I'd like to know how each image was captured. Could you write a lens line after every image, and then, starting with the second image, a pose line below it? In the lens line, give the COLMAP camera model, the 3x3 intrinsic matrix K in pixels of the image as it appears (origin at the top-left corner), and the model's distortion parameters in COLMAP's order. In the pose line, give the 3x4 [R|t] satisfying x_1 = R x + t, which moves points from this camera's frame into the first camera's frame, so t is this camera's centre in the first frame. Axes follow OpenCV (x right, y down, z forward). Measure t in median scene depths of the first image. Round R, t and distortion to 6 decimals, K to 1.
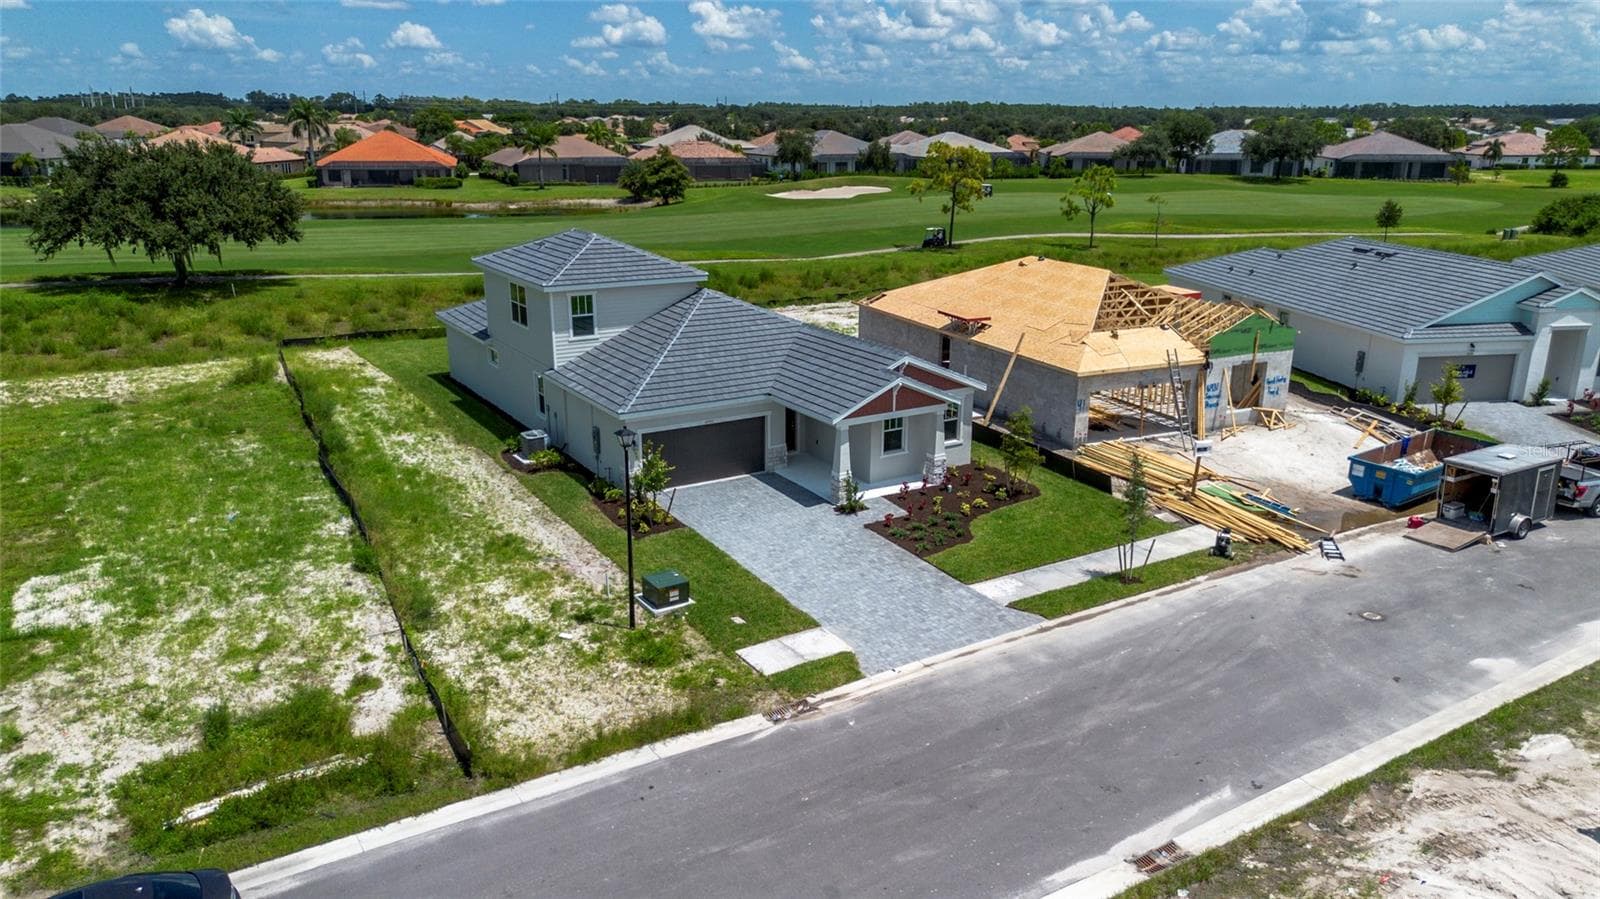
lens RADIAL K [[1132.4, 0, 805.9], [0, 1132.4, 426.7], [0, 0, 1]] dist [0.060006, -0.056747]
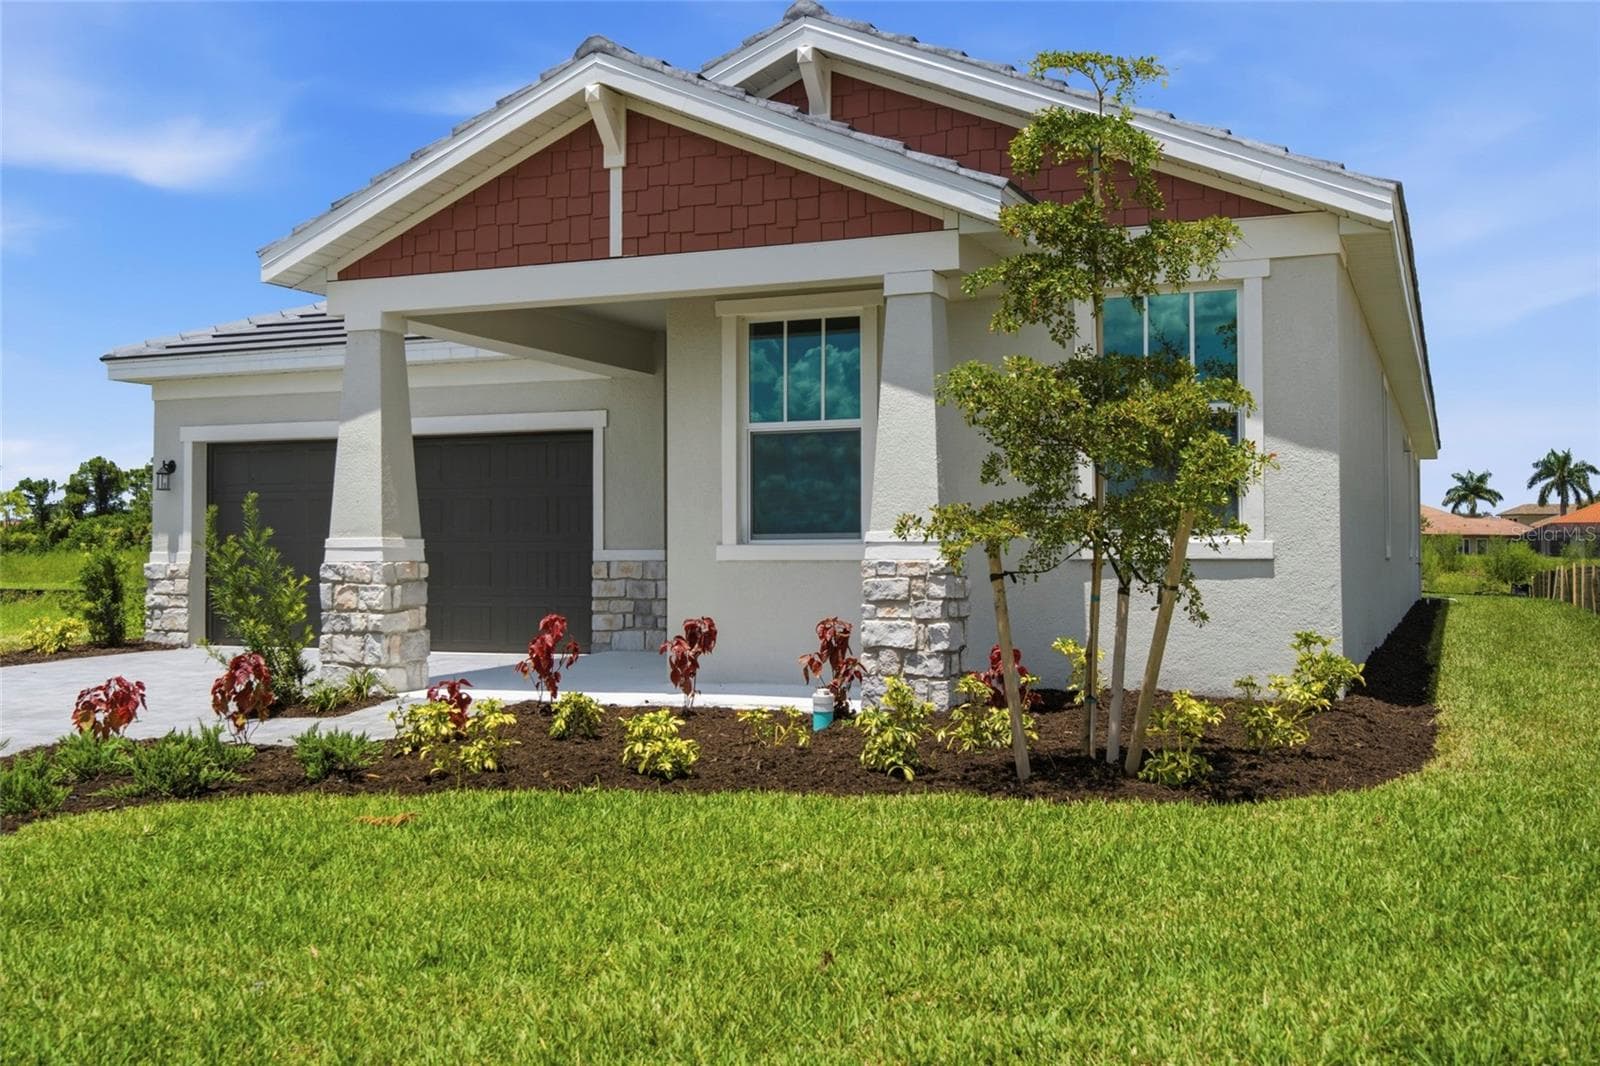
lens RADIAL K [[1577.3, 0, 807.7], [0, 1577.3, 530.0], [0, 0, 1]] dist [0.009902, 0.000000]
pose [[0.579707, -0.022413, -0.814517, 0.333629], [-0.209107, 0.962053, -0.175298, 0.075456], [0.787537, 0.271942, 0.553022, 0.947000]]
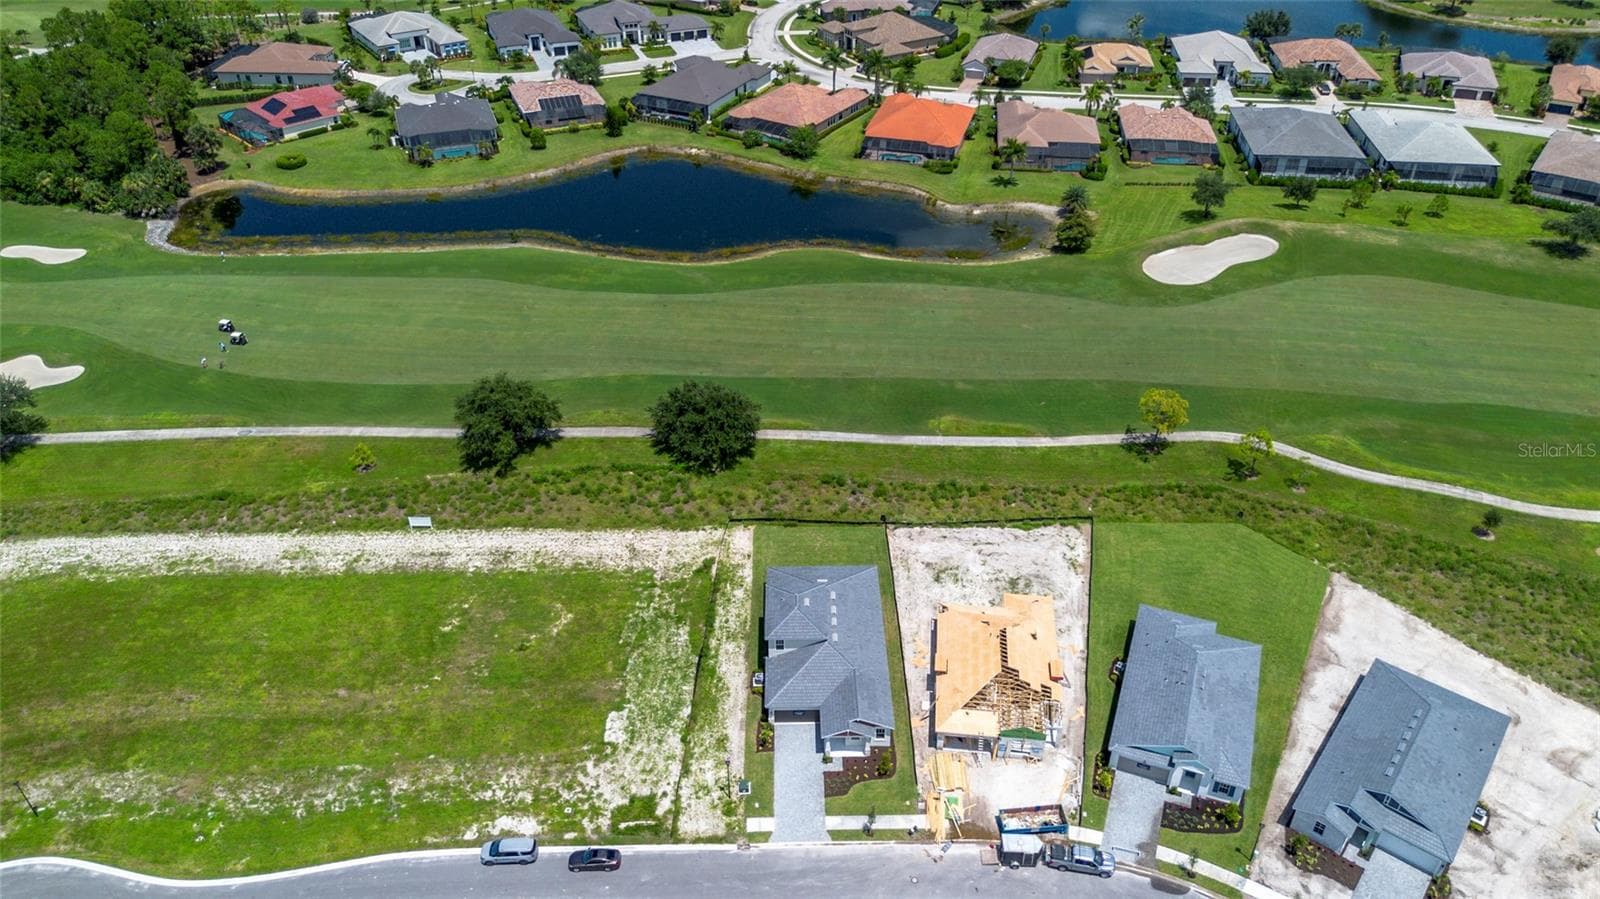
lens RADIAL K [[1132.4, 0, 820.7], [0, 1132.4, 414.0], [0, 0, 1]] dist [0.060006, -0.056747]
pose [[0.861191, 0.279873, -0.424290, 1.112396], [-0.140708, 0.933400, 0.330099, -1.889118], [0.488418, -0.224577, 0.843216, -1.448870]]
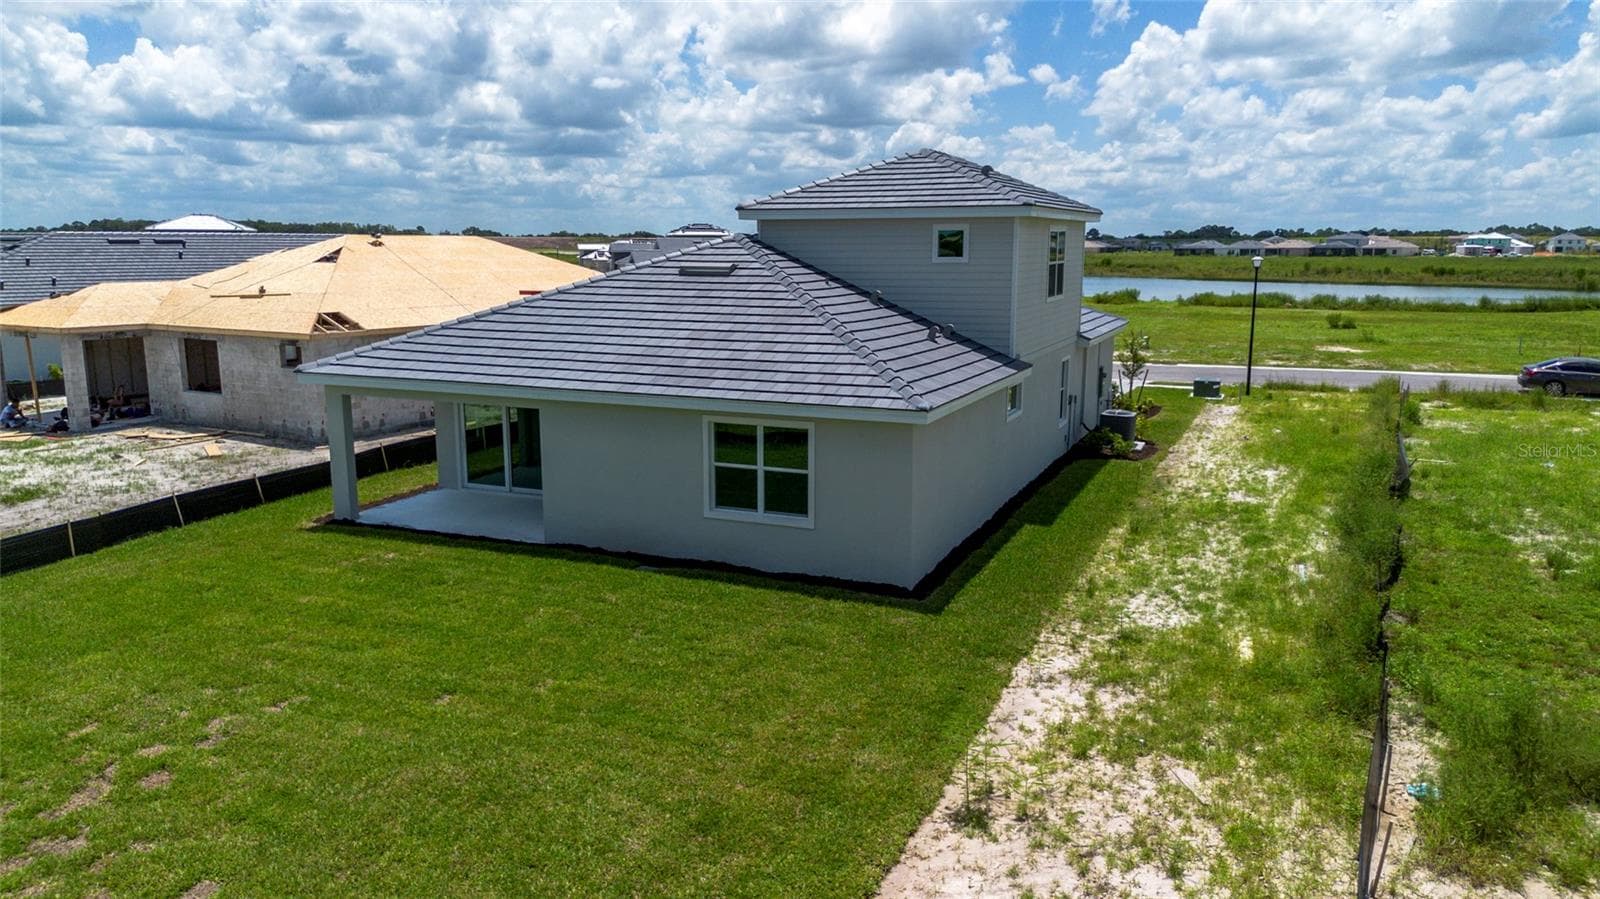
lens RADIAL K [[1132.4, 0, 804.7], [0, 1132.4, 436.5], [0, 0, 1]] dist [0.060006, -0.056747]
pose [[-0.555357, -0.149960, 0.817980, -0.870576], [0.213357, 0.924992, 0.314434, -0.310504], [-0.803777, 0.349145, -0.481705, 1.808662]]
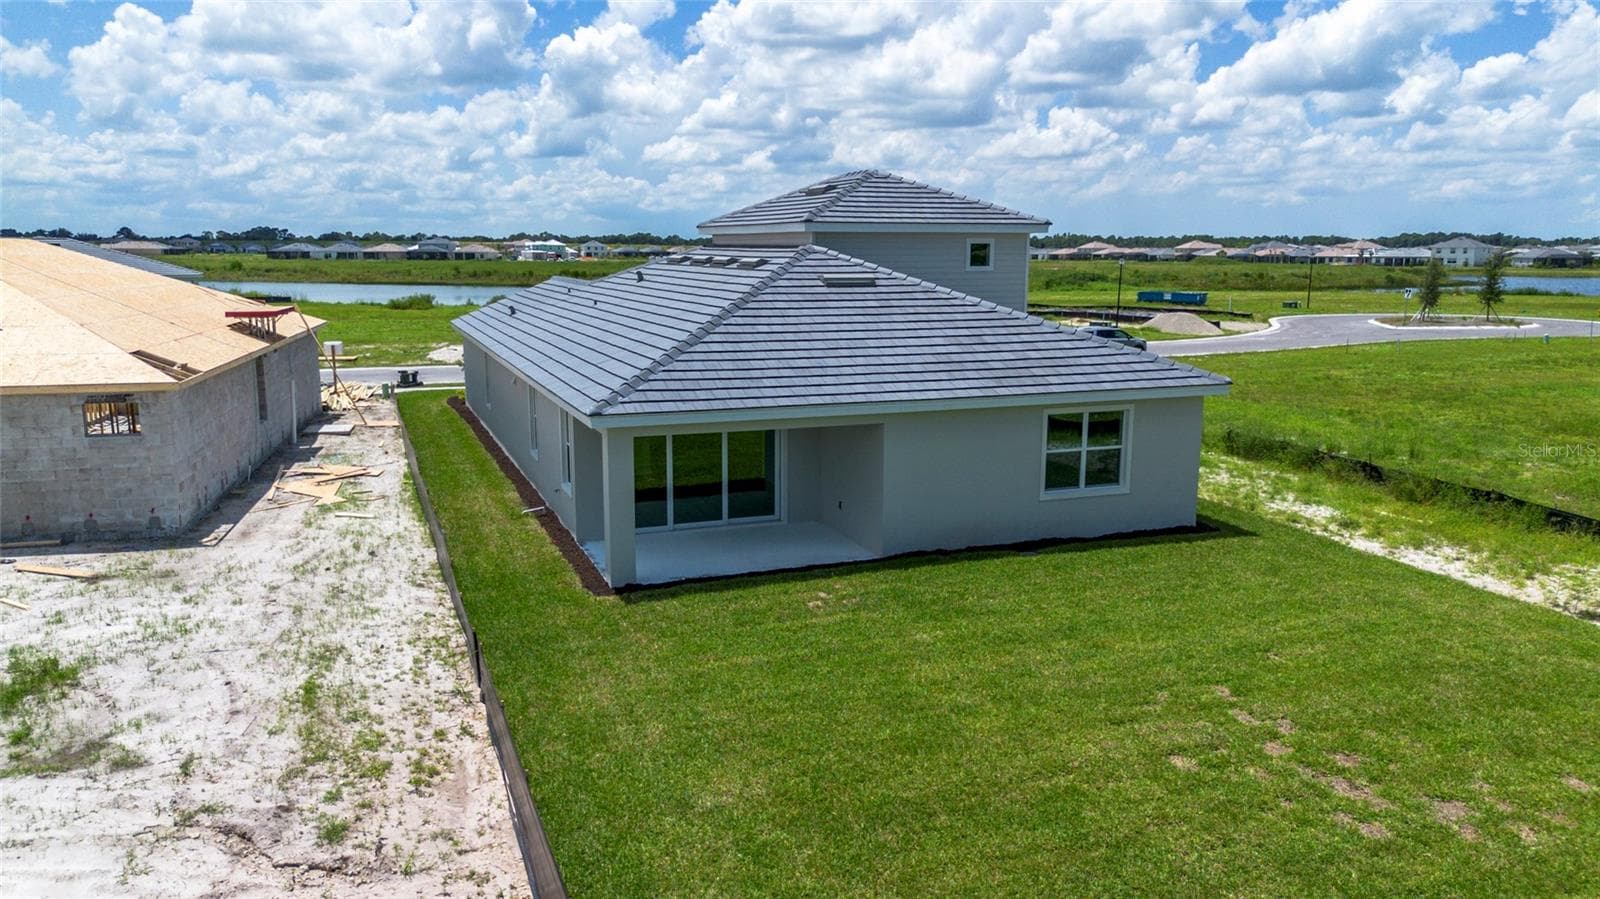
lens RADIAL K [[1132.4, 0, 798.1], [0, 1132.4, 449.7], [0, 0, 1]] dist [0.060006, -0.056747]
pose [[-0.979818, -0.048424, 0.193937, -0.374762], [0.039427, 0.904335, 0.424999, -0.407404], [-0.195964, 0.424068, -0.884174, 2.167360]]
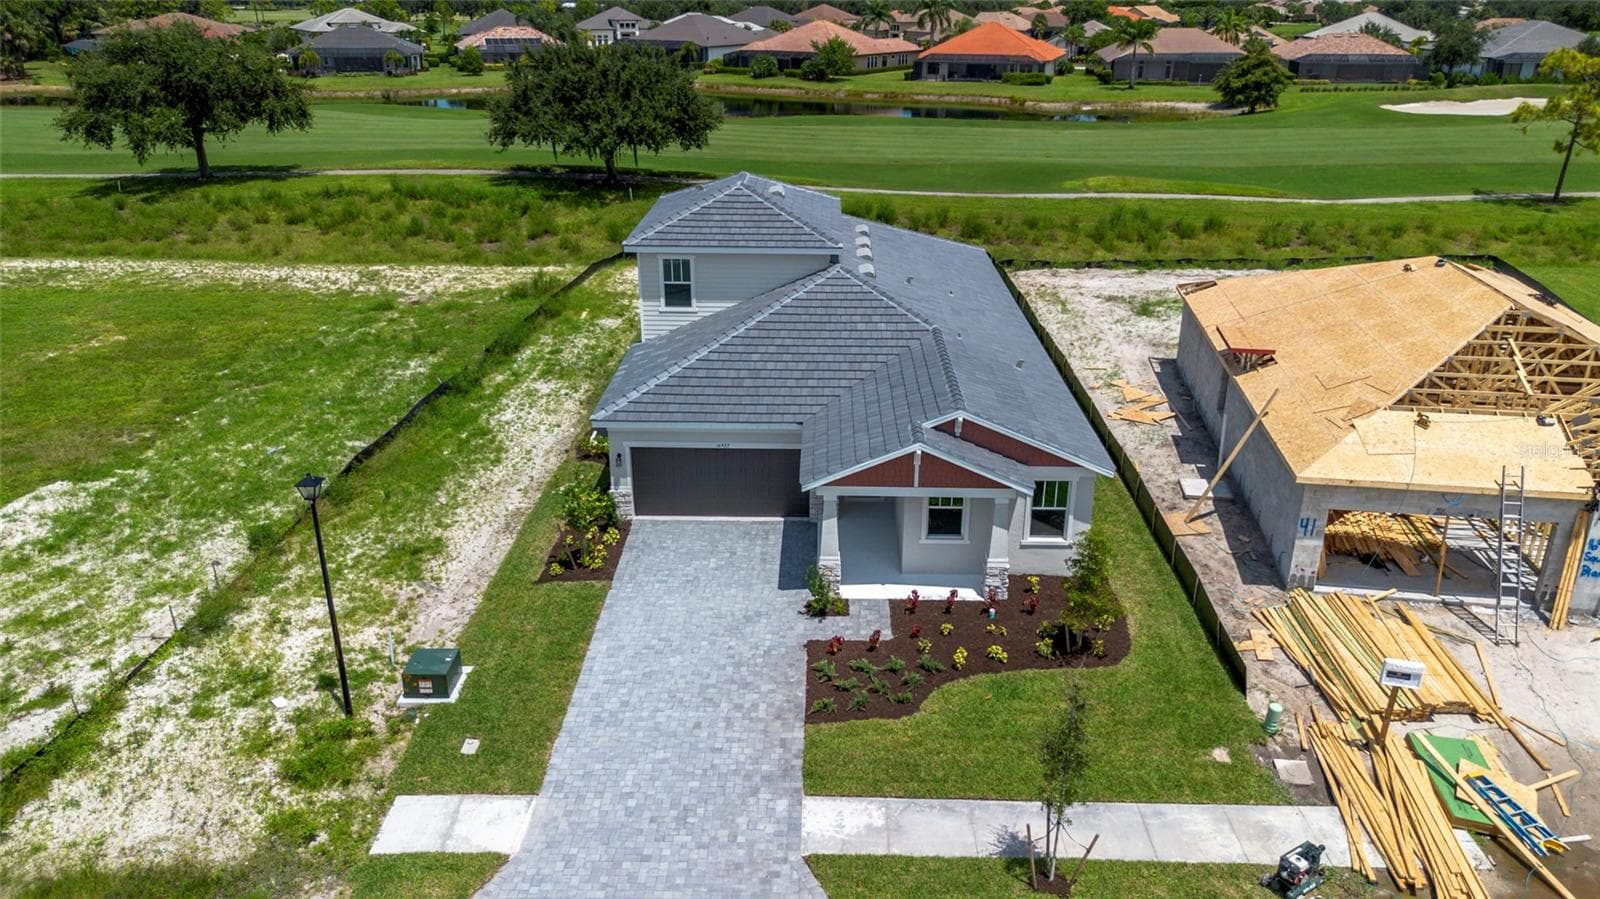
lens RADIAL K [[1132.4, 0, 811.8], [0, 1132.4, 443.8], [0, 0, 1]] dist [0.060006, -0.056747]
pose [[0.837343, 0.198855, -0.509228, 0.394988], [-0.144108, 0.978840, 0.145277, -0.139401], [0.527341, -0.048263, 0.848282, 0.405025]]
